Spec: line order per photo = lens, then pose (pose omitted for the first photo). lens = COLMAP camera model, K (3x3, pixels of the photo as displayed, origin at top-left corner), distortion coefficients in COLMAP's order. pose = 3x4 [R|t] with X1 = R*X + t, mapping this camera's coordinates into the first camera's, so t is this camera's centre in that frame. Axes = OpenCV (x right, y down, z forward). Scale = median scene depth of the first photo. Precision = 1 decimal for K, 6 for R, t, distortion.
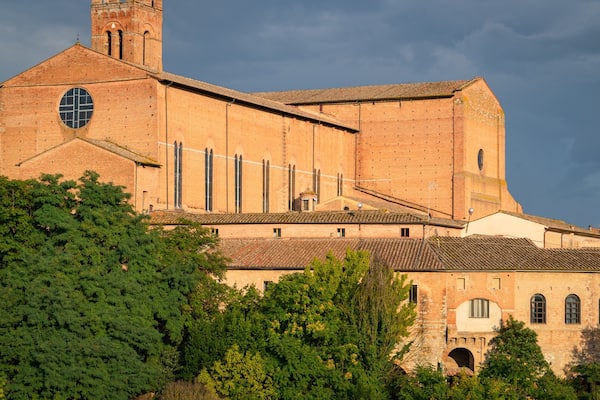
lens RADIAL K [[1425.8, 0, 300.0], [0, 1425.8, 200.0], [0, 0, 1]] dist [-0.012533, 0.164593]
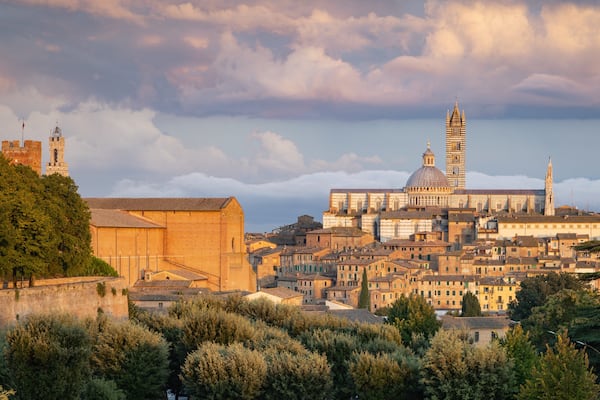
lens RADIAL K [[1888.3, 0, 300.0], [0, 1888.3, 200.0], [0, 0, 1]] dist [-0.013311, -0.439100]
pose [[0.969243, -0.000294, 0.246107, -0.380234], [-0.013653, 0.998395, 0.054963, -0.217739], [-0.245728, -0.056633, 0.967683, -1.325132]]
